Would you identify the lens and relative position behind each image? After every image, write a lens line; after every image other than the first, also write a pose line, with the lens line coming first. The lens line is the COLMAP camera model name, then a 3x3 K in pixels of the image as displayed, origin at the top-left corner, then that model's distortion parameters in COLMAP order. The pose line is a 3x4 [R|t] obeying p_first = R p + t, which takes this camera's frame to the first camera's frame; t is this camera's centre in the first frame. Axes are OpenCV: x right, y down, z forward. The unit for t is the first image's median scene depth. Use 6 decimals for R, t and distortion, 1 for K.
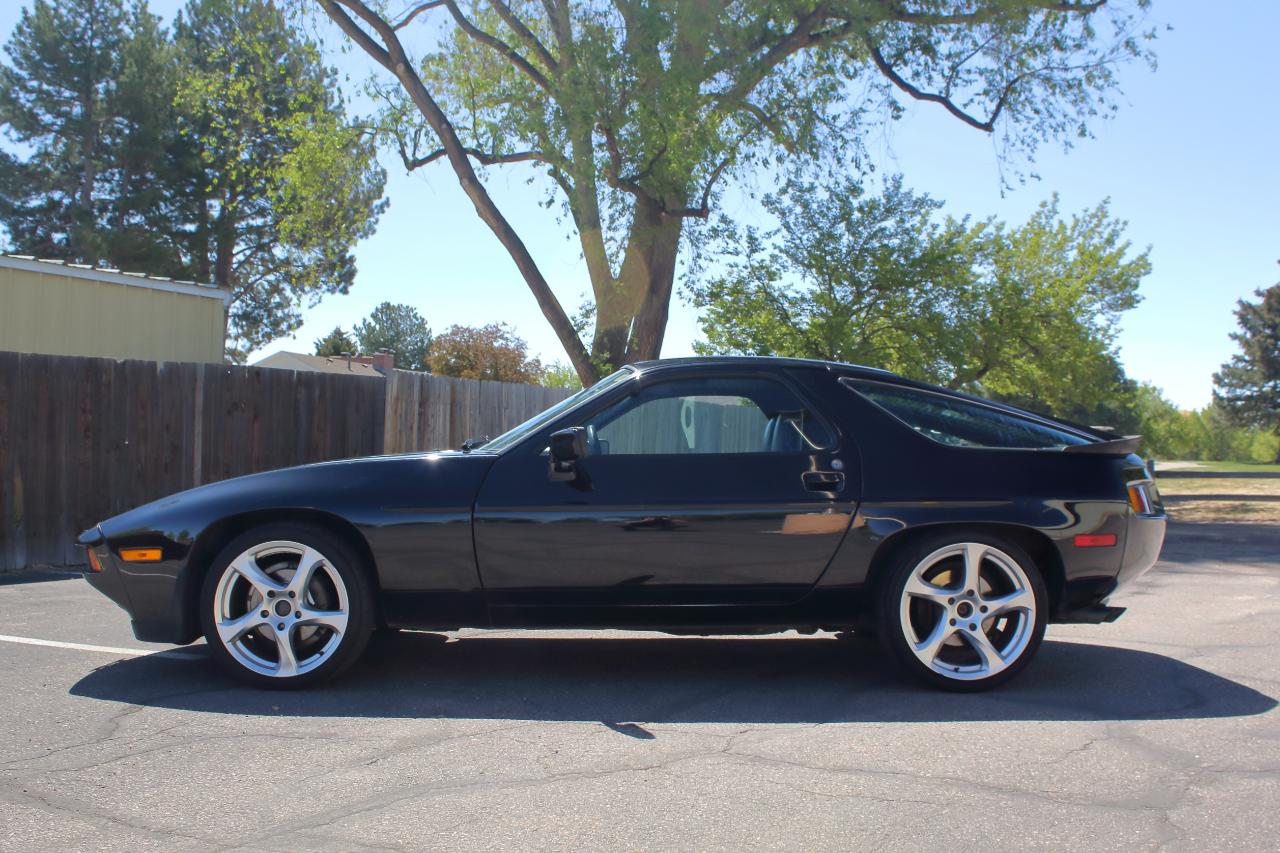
lens RADIAL K [[1315.0, 0, 639.3], [0, 1315.0, 434.5], [0, 0, 1]] dist [-0.130003, 0.134782]
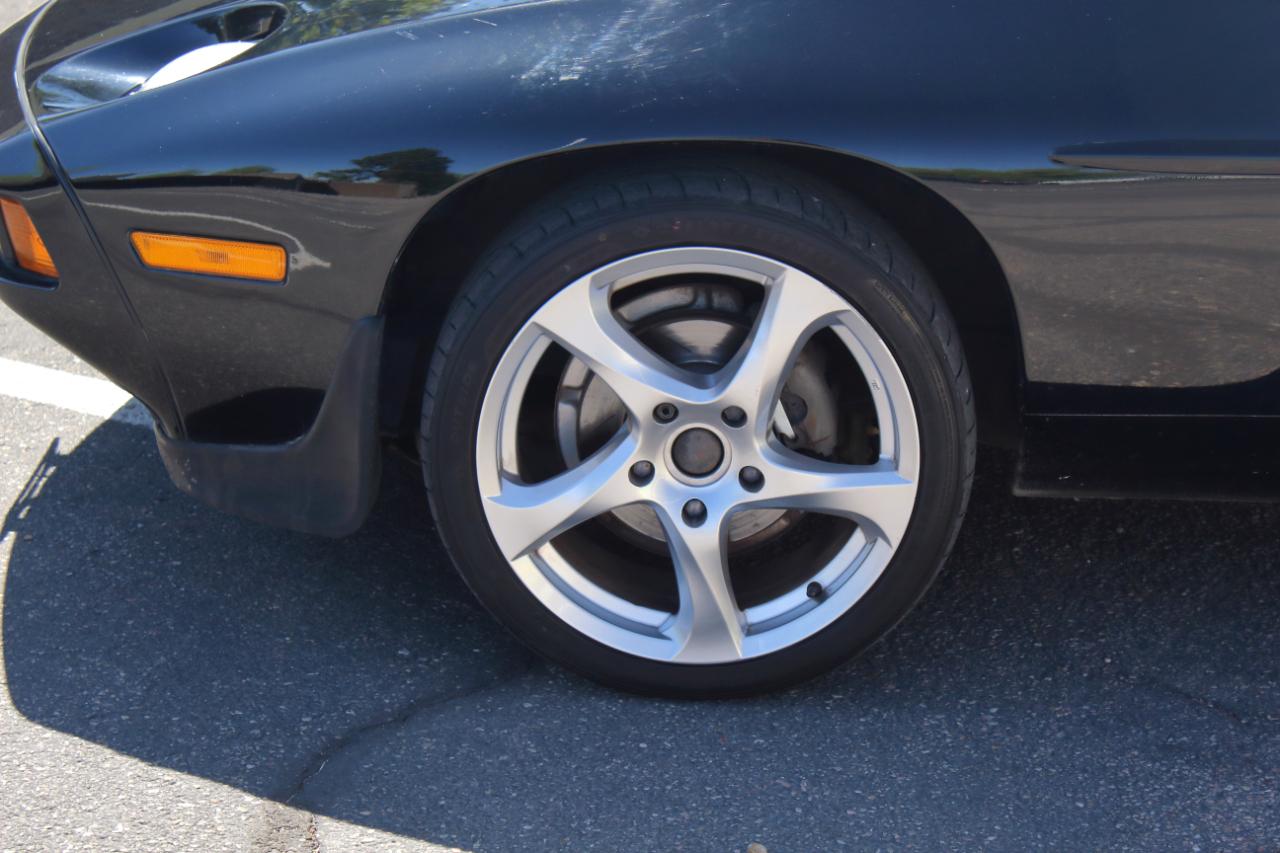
lens RADIAL K [[3011.3, 0, 641.6], [0, 3011.3, 425.0], [0, 0, 1]] dist [0.079436, 0.373779]
pose [[0.999007, 0.037988, -0.023261, -0.118297], [-0.027040, 0.932160, 0.361036, -0.056938], [0.035398, -0.360049, 0.932262, 0.146318]]
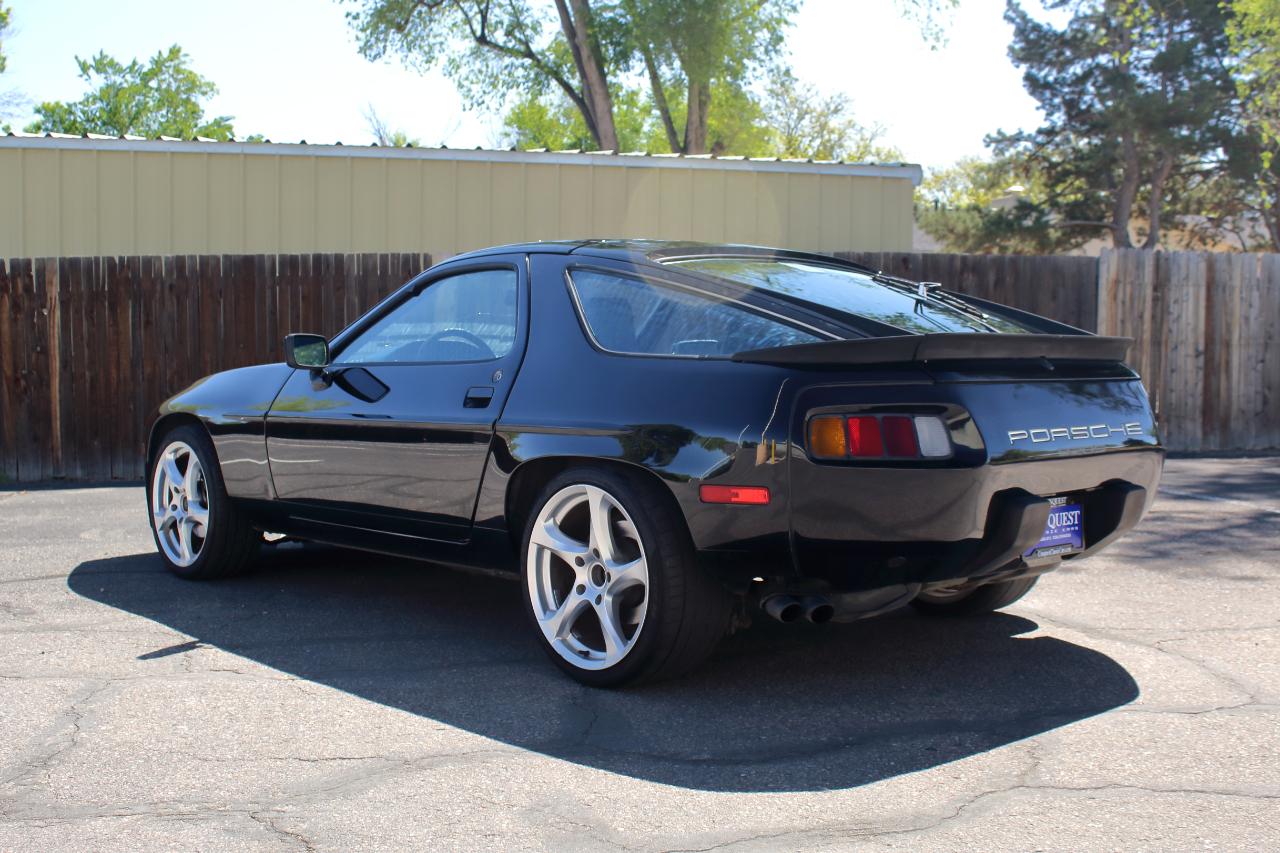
lens RADIAL K [[1480.5, 0, 637.5], [0, 1480.5, 429.3], [0, 0, 1]] dist [-0.118319, 0.155031]
pose [[0.675208, 0.037544, -0.736671, 0.383304], [0.017077, 0.997641, 0.066496, -0.001308], [0.737430, -0.057479, 0.672974, 0.200309]]
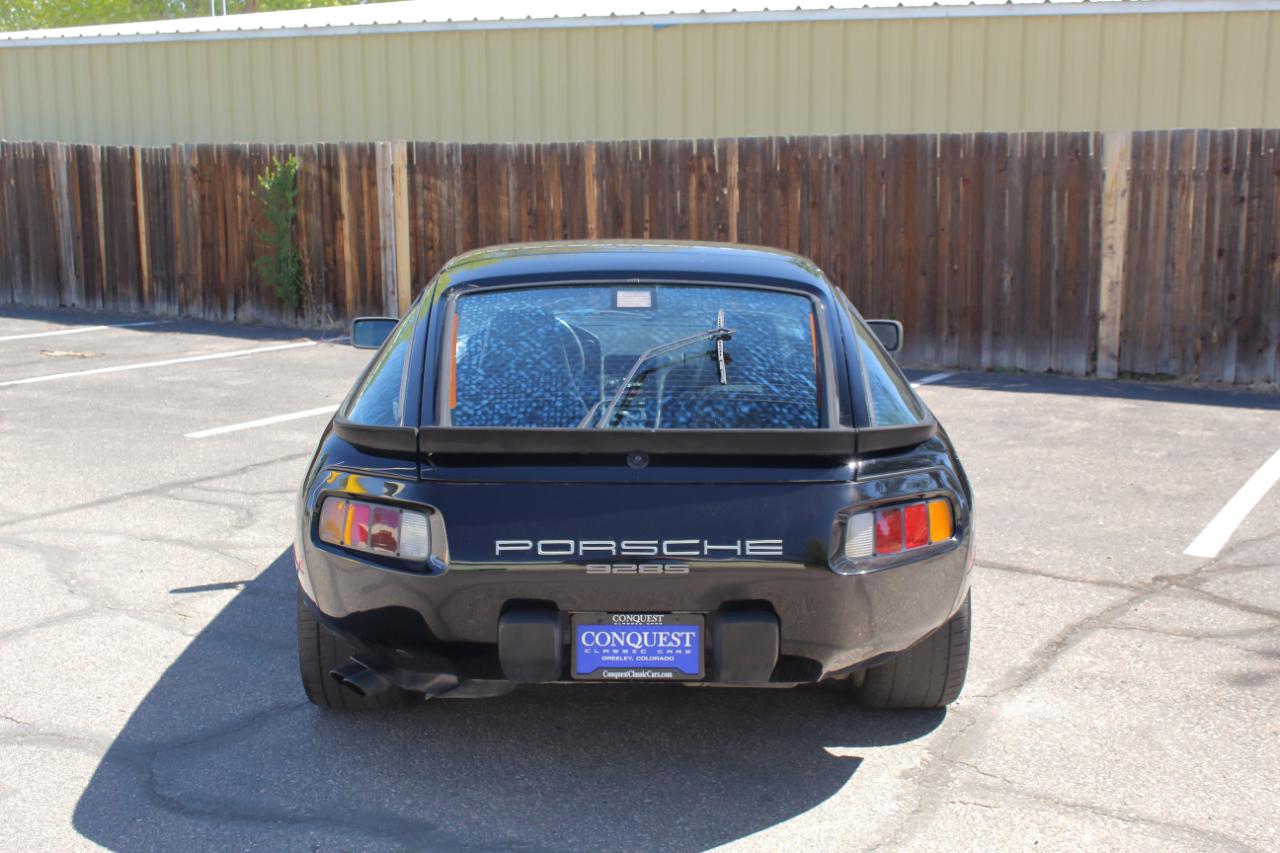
lens RADIAL K [[1606.8, 0, 639.5], [0, 1606.8, 425.9], [0, 0, 1]] dist [-0.073378, 0.090339]
pose [[0.014127, 0.171731, -0.985043, 0.517398], [0.019798, 0.984900, 0.171990, -0.057053], [0.999704, -0.021932, 0.010514, 0.514643]]
